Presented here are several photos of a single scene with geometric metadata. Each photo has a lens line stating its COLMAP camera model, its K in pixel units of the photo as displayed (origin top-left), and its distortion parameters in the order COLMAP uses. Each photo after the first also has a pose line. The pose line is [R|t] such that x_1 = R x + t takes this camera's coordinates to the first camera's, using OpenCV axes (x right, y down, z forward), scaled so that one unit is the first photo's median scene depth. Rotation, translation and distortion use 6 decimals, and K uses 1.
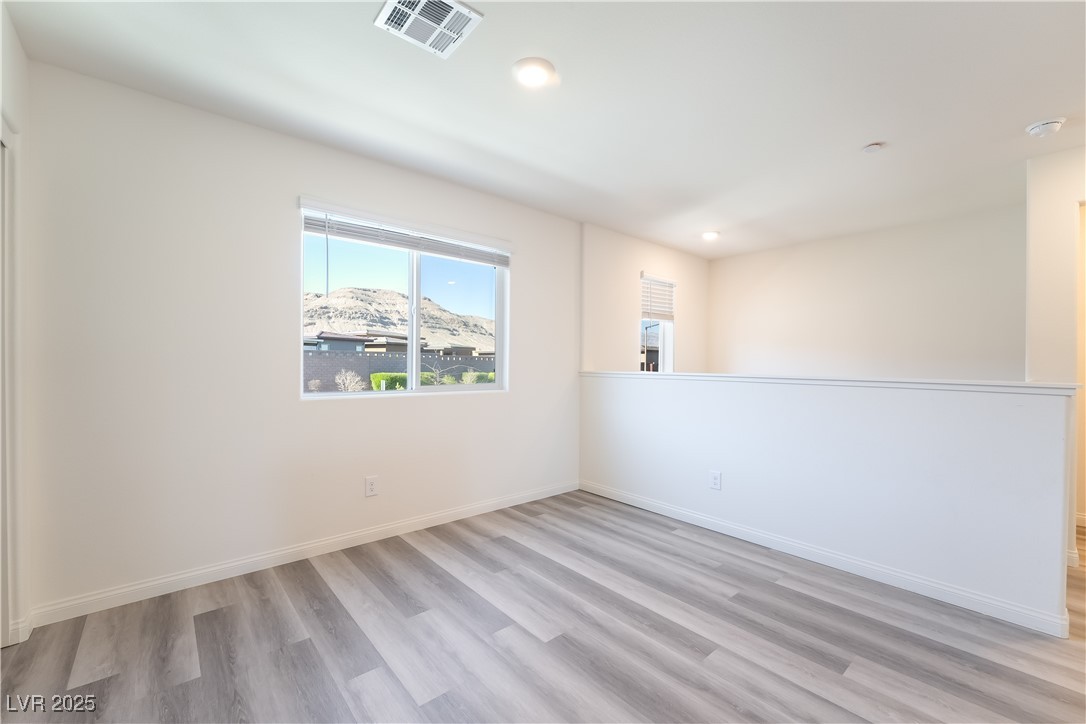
lens RADIAL K [[452.0, 0, 541.8], [0, 452.0, 364.4], [0, 0, 1]] dist [0.000179, -0.000477]
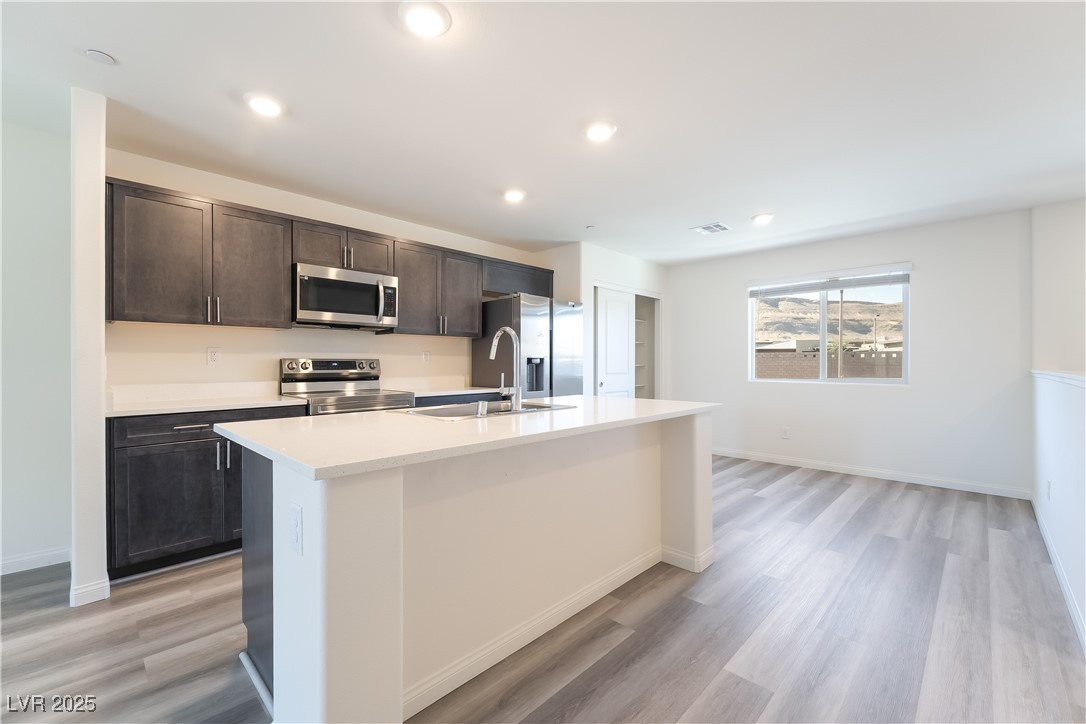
lens RADIAL K [[452.0, 0, 540.1], [0, 452.0, 364.0], [0, 0, 1]] dist [0.000179, -0.000477]
pose [[0.084460, -0.004552, -0.996416, 1.189368], [0.002121, 0.999988, -0.004388, 0.006093], [0.996425, -0.001743, 0.084469, -0.094005]]
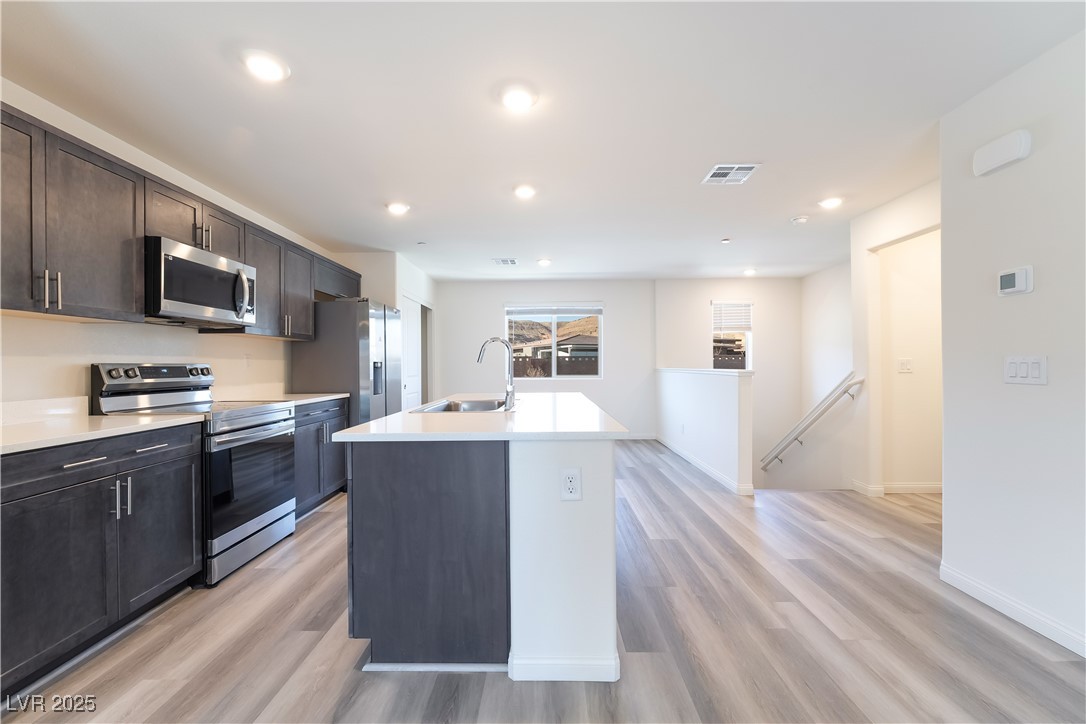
lens RADIAL K [[452.0, 0, 531.4], [0, 452.0, 364.3], [0, 0, 1]] dist [0.000179, -0.000477]
pose [[0.749452, -0.013406, -0.661923, 1.108297], [0.013845, 0.999894, -0.004575, 0.002277], [0.661914, -0.005736, 0.749558, -0.735136]]
